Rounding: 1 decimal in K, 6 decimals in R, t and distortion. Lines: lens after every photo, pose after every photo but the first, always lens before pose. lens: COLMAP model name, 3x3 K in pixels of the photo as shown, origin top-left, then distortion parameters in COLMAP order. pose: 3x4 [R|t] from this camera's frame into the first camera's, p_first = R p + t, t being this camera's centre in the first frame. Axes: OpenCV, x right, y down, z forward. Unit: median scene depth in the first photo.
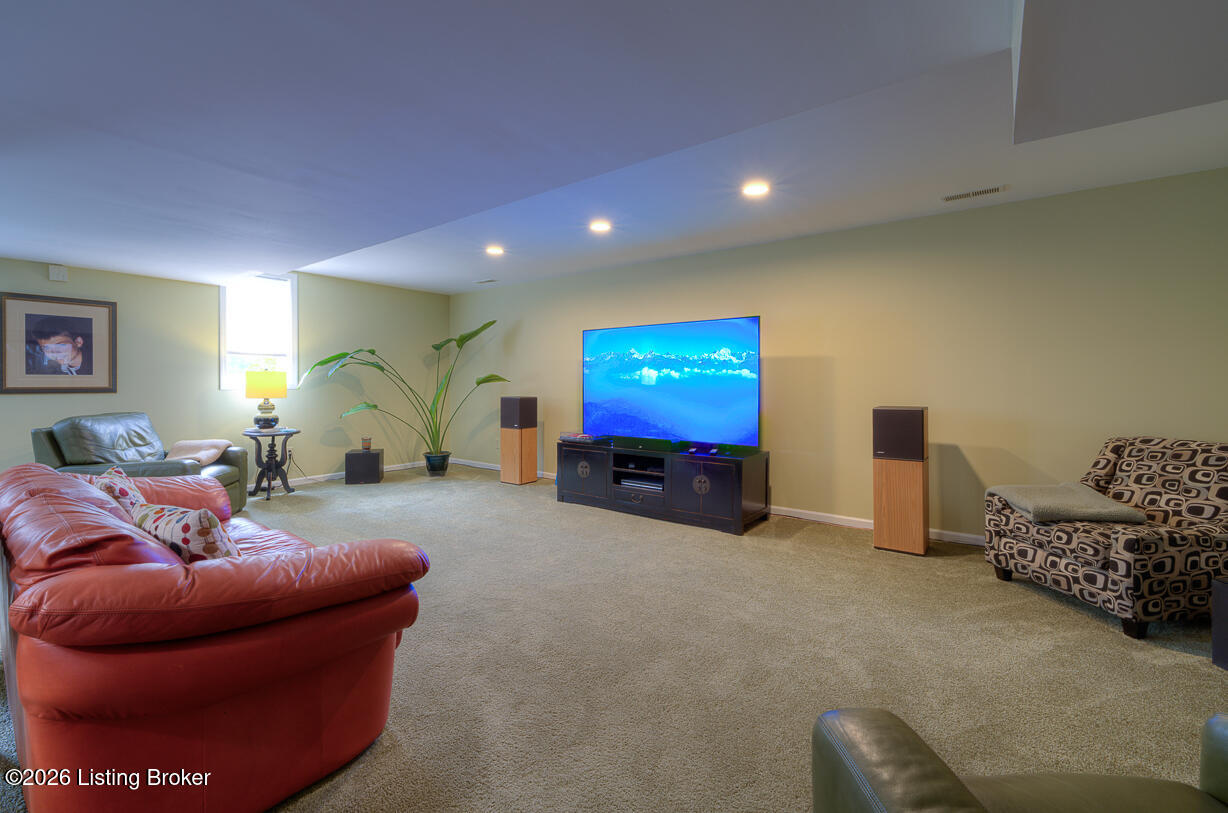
lens RADIAL K [[508.9, 0, 613.7], [0, 508.9, 377.9], [0, 0, 1]] dist [-0.000482, 0.000048]
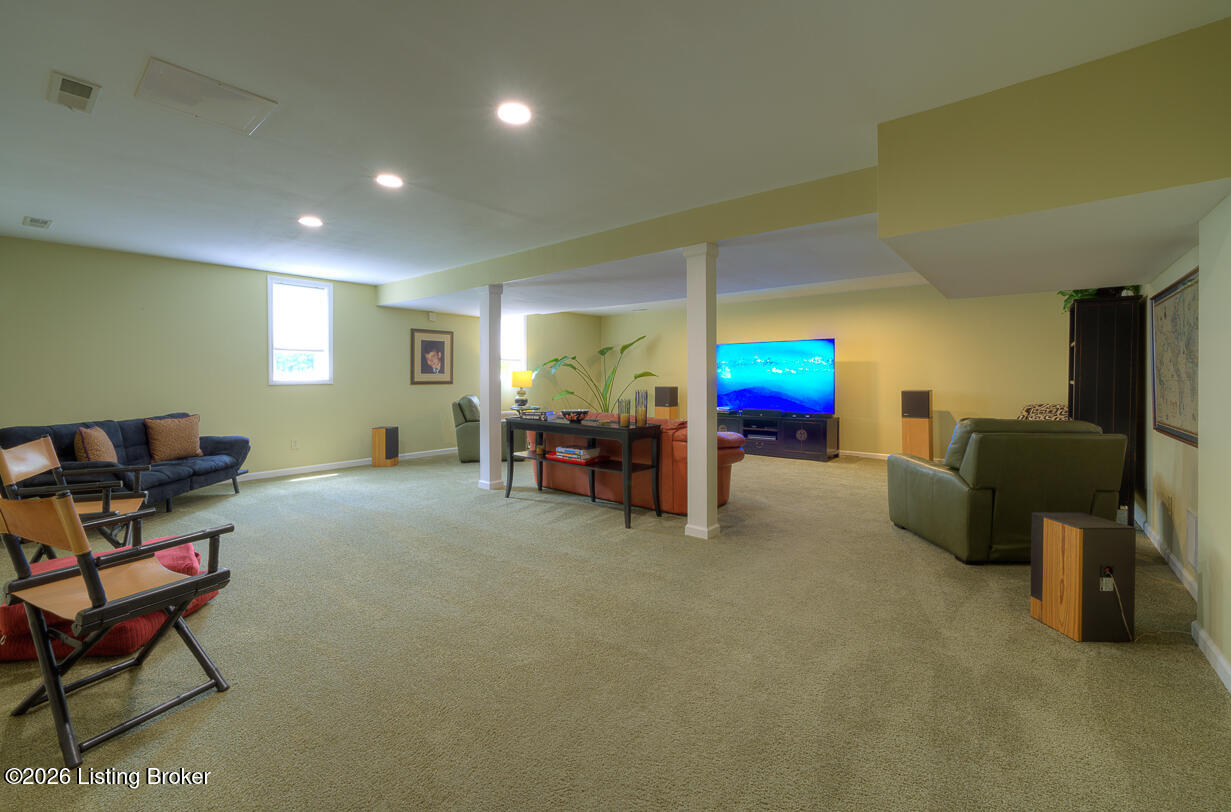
lens RADIAL K [[510.1, 0, 615.2], [0, 510.1, 377.4], [0, 0, 1]] dist [-0.000482, 0.000048]
pose [[0.999278, -0.003419, -0.037835, -0.376210], [0.003858, 0.999926, 0.011517, -0.011007], [0.037793, -0.011655, 0.999218, -0.727688]]
